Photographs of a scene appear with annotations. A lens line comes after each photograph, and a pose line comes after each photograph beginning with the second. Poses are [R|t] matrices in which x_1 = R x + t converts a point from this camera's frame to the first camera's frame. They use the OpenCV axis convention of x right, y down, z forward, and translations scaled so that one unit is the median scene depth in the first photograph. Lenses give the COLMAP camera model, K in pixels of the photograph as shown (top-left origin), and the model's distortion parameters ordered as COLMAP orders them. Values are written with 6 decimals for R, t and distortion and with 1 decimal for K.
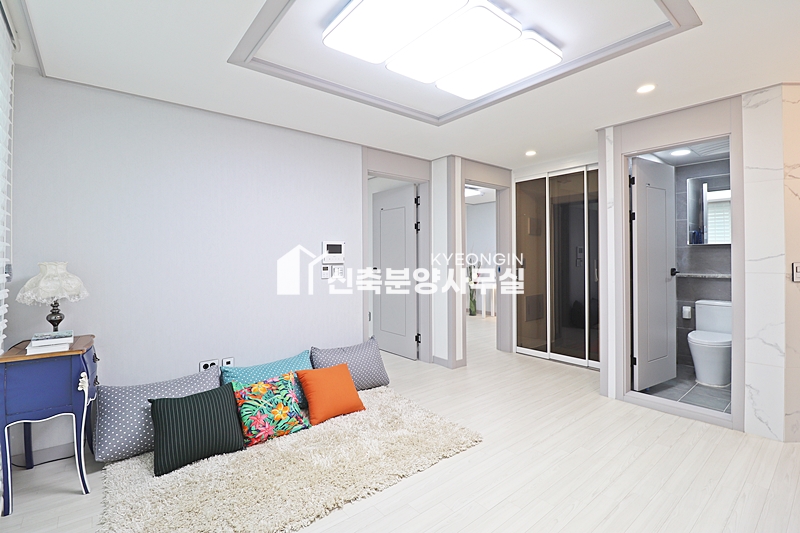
lens RADIAL K [[371.2, 0, 398.4], [0, 371.2, 258.2], [0, 0, 1]] dist [-0.000061, -0.011143]
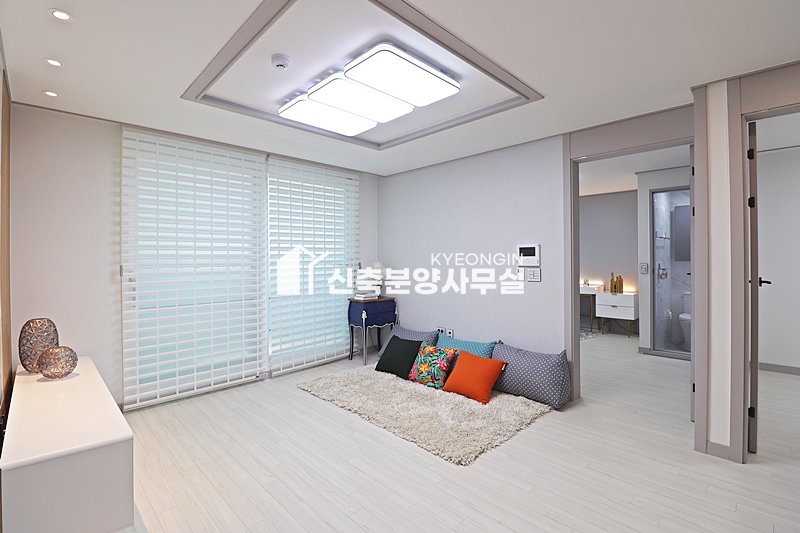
lens RADIAL K [[371.2, 0, 398.4], [0, 371.2, 258.2], [0, 0, 1]] dist [-0.000061, -0.011143]
pose [[0.094859, 0.006757, -0.995468, 1.004675], [0.004403, 0.999964, 0.007207, -0.020100], [0.995481, -0.005067, 0.094826, 0.696332]]
